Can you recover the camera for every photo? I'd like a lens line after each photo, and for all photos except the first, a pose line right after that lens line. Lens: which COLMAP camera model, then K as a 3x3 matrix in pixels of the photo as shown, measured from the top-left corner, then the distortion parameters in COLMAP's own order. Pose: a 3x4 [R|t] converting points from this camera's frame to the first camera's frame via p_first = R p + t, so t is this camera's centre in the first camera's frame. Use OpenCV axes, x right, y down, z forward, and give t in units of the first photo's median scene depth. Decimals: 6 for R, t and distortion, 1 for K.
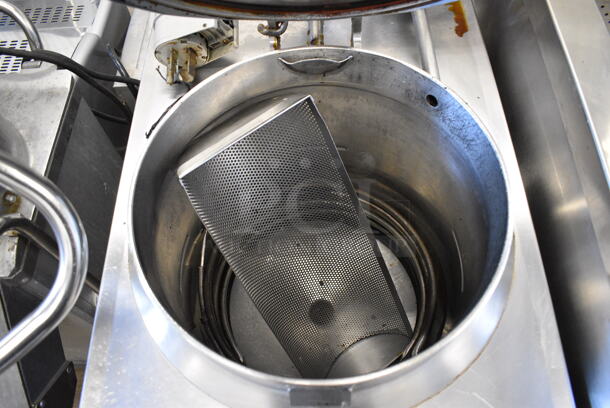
lens RADIAL K [[469.2, 0, 305.0], [0, 469.2, 204.0], [0, 0, 1]] dist [-0.086622, -0.005591]
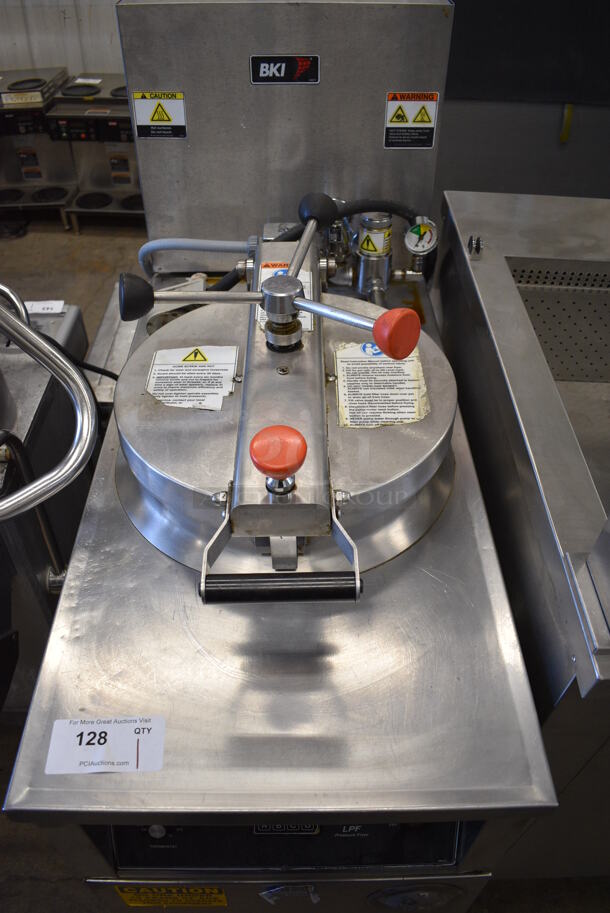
lens RADIAL K [[702.2, 0, 305.0], [0, 702.2, 456.5], [0, 0, 1]] dist [-0.086622, -0.005591]
pose [[0.999035, 0.032440, 0.029618, 0.024665], [-0.020963, 0.944610, -0.327524, 0.561395], [-0.038602, 0.326587, 0.944379, -0.568423]]
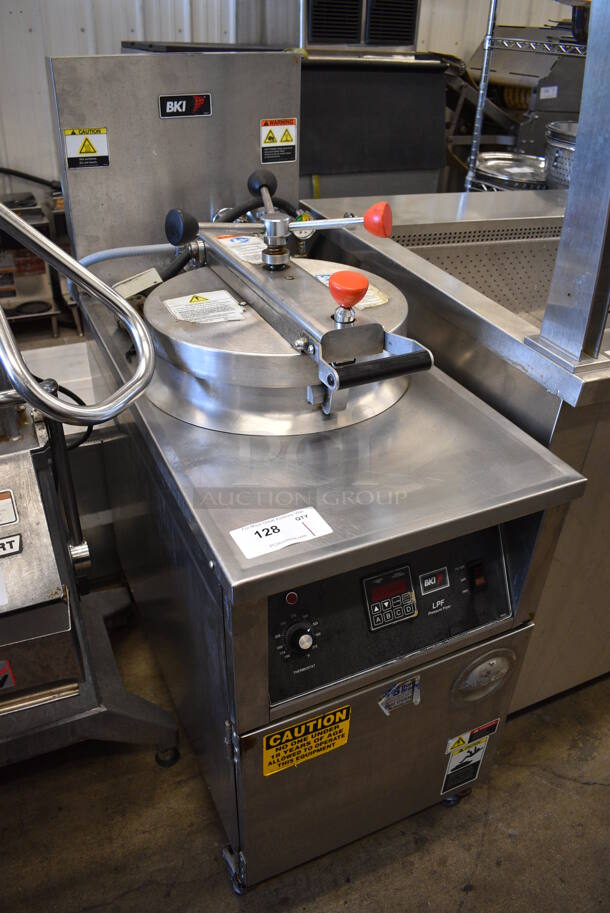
lens RADIAL K [[702.2, 0, 305.0], [0, 702.2, 456.5], [0, 0, 1]] dist [-0.086622, -0.005591]
pose [[0.911351, -0.172867, 0.373572, -0.680647], [0.335655, 0.837425, -0.431341, 1.121722], [-0.238274, 0.518495, 0.821212, -0.588402]]
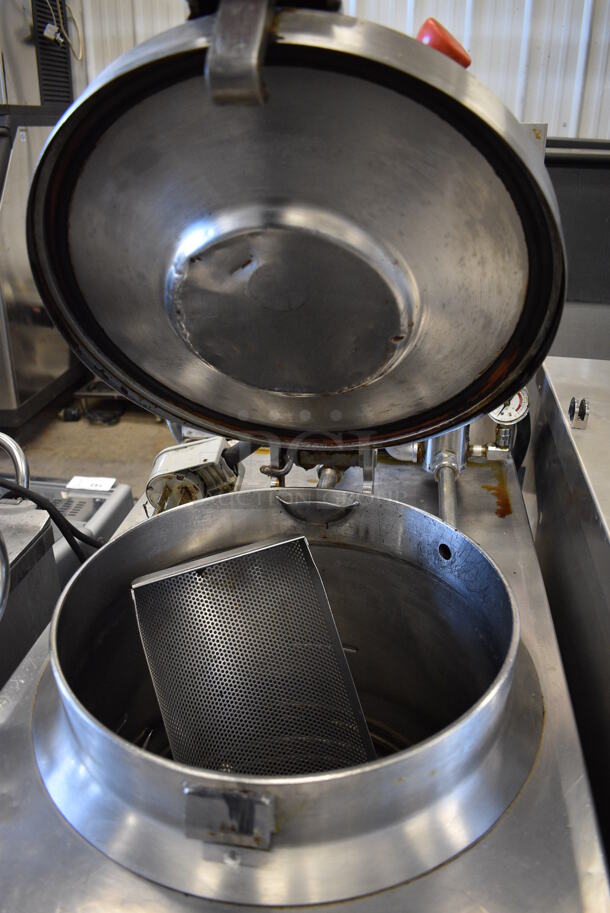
lens RADIAL K [[702.2, 0, 305.0], [0, 702.2, 456.5], [0, 0, 1]] dist [-0.086622, -0.005591]
pose [[0.986530, 0.090743, -0.136106, 0.166967], [-0.153928, 0.796554, -0.584643, 0.388711], [0.055363, 0.597718, 0.799792, -0.122056]]
